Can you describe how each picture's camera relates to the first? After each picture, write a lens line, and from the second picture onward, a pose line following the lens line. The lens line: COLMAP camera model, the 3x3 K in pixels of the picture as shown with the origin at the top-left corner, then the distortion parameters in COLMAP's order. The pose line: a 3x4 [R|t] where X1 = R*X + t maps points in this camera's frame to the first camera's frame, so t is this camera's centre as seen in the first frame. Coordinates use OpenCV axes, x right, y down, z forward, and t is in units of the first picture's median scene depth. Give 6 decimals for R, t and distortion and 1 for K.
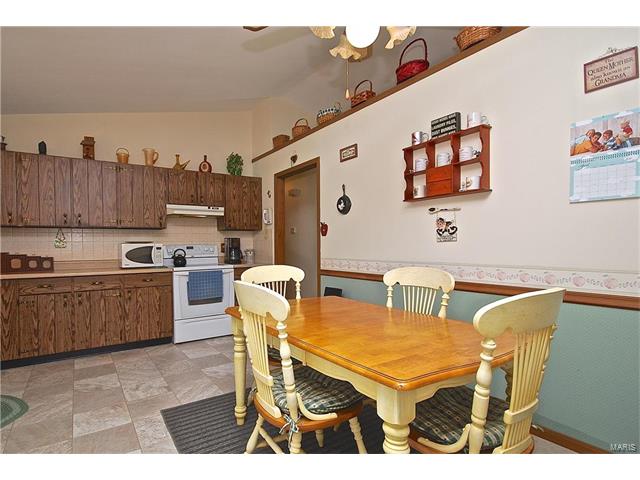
lens RADIAL K [[343.1, 0, 285.8], [0, 343.1, 252.2], [0, 0, 1]] dist [0.001995, 0.002307]
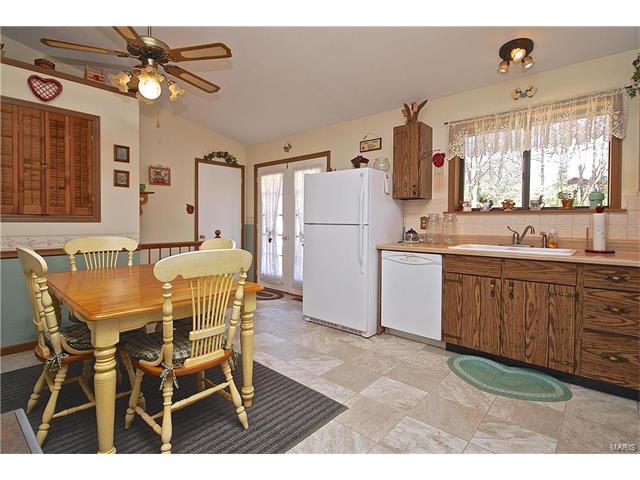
lens RADIAL K [[343.1, 0, 332.6], [0, 343.1, 228.9], [0, 0, 1]] dist [0.001995, 0.002307]
pose [[-0.955872, 0.012744, -0.293508, -0.051008], [0.001316, 0.999234, 0.039101, -0.017205], [0.293782, 0.036989, -0.955157, 1.163565]]
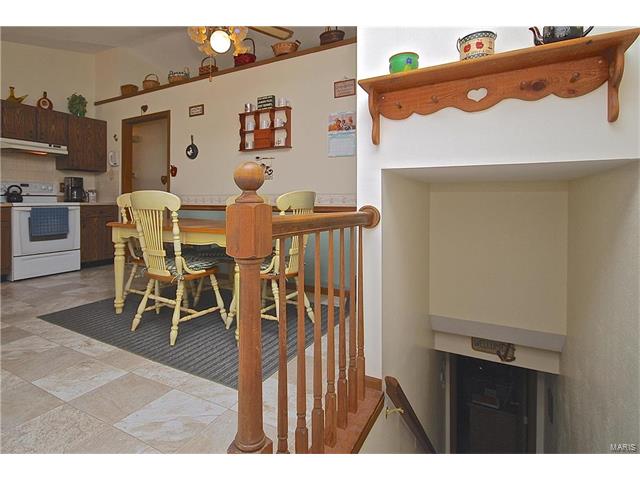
lens RADIAL K [[360.0, 0, 286.3], [0, 360.0, 204.6], [0, 0, 1]] dist [0.002334, 0.003189]
pose [[0.883993, 0.009825, 0.467397, -0.128845], [-0.001749, 0.999842, -0.017710, 0.072608], [-0.467497, 0.014838, 0.883870, -0.291574]]
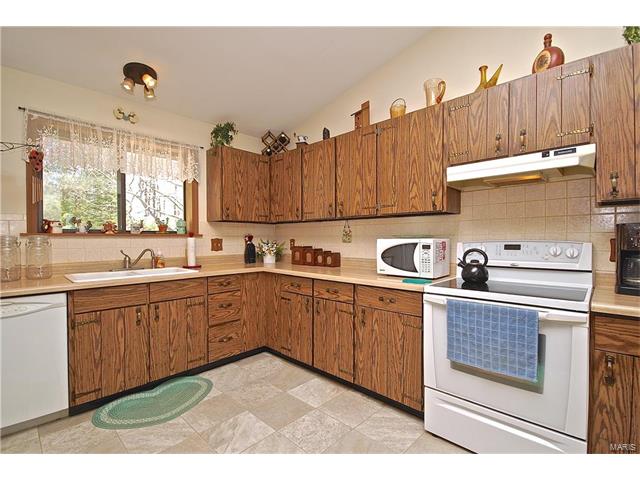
lens RADIAL K [[297.5, 0, 318.8], [0, 297.5, 242.7], [0, 0, 1]] dist [0.003221, -0.000382]
pose [[0.254116, 0.027579, -0.966780, 0.075690], [-0.016292, 0.999574, 0.024232, -0.031318], [0.967037, 0.009593, 0.254457, 0.783257]]
